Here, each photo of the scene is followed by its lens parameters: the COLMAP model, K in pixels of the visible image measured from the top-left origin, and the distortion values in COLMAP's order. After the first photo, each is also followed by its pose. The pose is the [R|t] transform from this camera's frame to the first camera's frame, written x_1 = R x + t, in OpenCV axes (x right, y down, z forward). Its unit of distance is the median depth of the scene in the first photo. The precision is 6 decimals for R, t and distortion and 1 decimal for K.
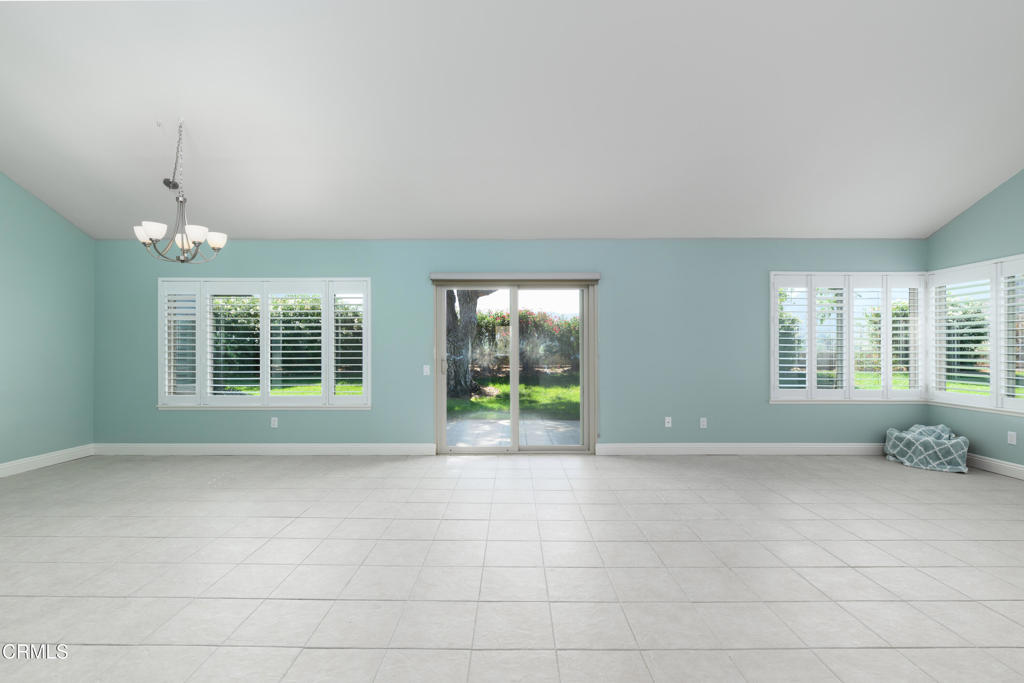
lens RADIAL K [[450.6, 0, 512.4], [0, 450.6, 348.5], [0, 0, 1]] dist [0.000831, -0.001018]
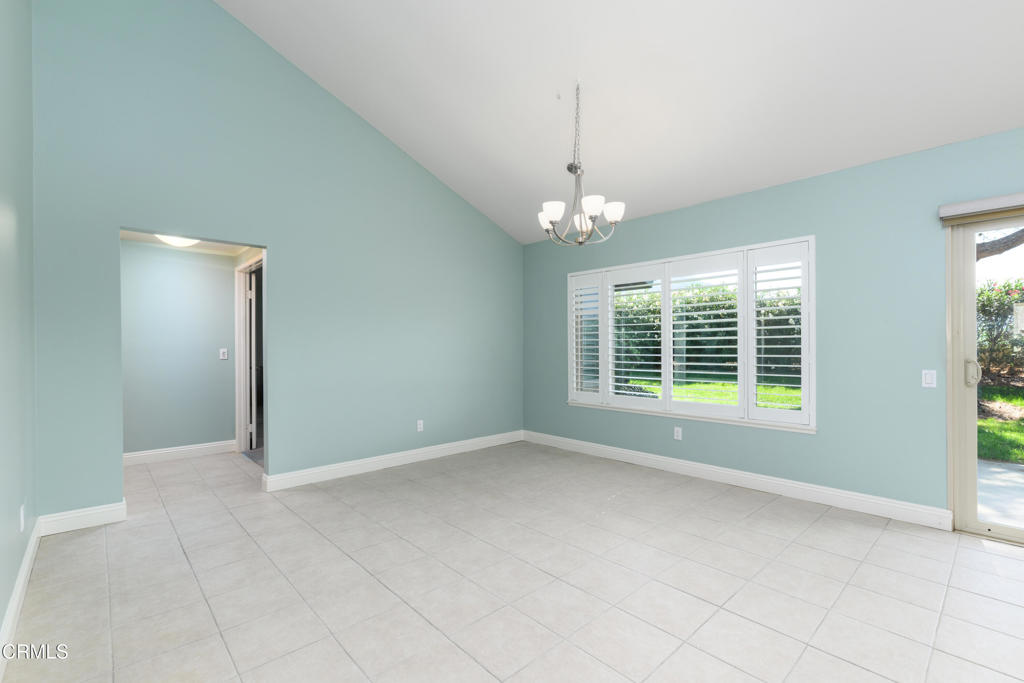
lens RADIAL K [[450.6, 0, 512.4], [0, 450.6, 348.5], [0, 0, 1]] dist [0.000831, -0.001018]
pose [[0.679827, 0.000395, -0.733373, -0.132174], [0.007511, 0.999944, 0.007501, 0.001073], [0.733334, -0.010608, 0.679786, 0.223818]]
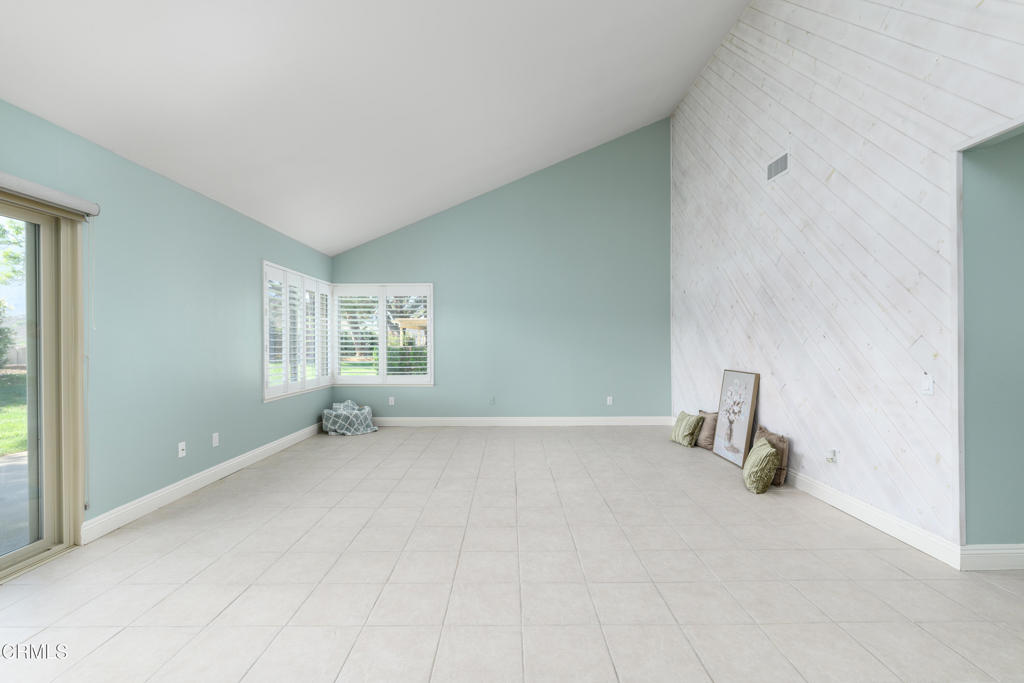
lens RADIAL K [[439.9, 0, 514.7], [0, 439.9, 345.4], [0, 0, 1]] dist [0.000715, -0.000075]
pose [[-0.007278, -0.004860, 0.999962, -0.338420], [-0.001172, 0.999988, 0.004852, -0.000294], [-0.999973, -0.001137, -0.007284, 0.501516]]
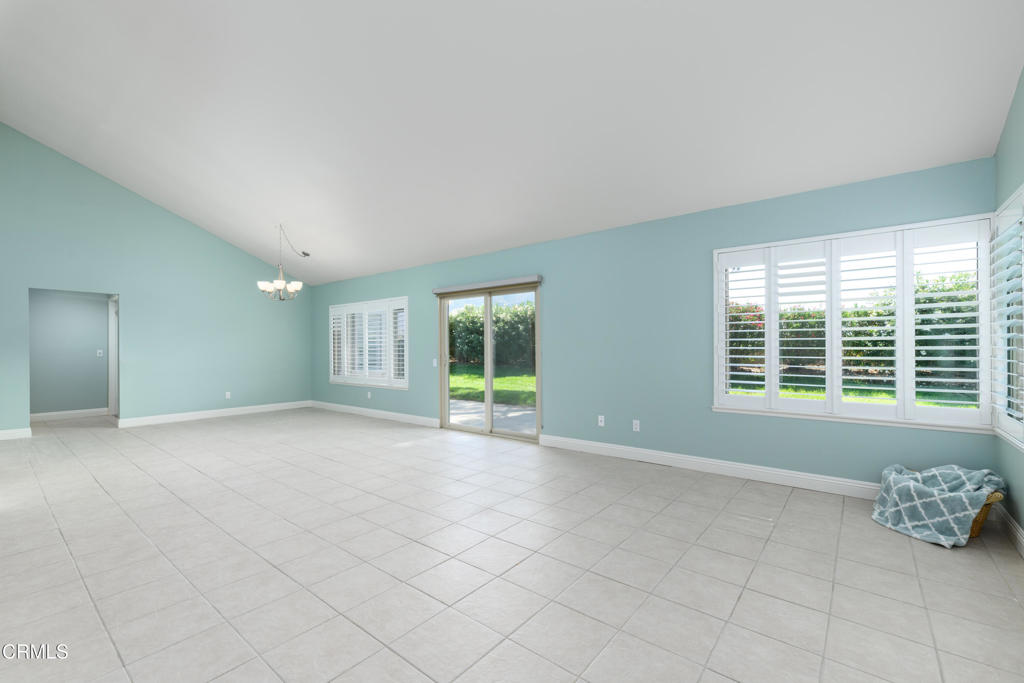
lens RADIAL K [[439.9, 0, 514.7], [0, 439.9, 345.4], [0, 0, 1]] dist [0.000715, -0.000075]
pose [[0.775408, -0.007298, -0.631418, 0.812829], [0.008913, 0.999960, -0.000612, -0.000129], [0.631397, -0.005153, 0.775442, 0.152107]]
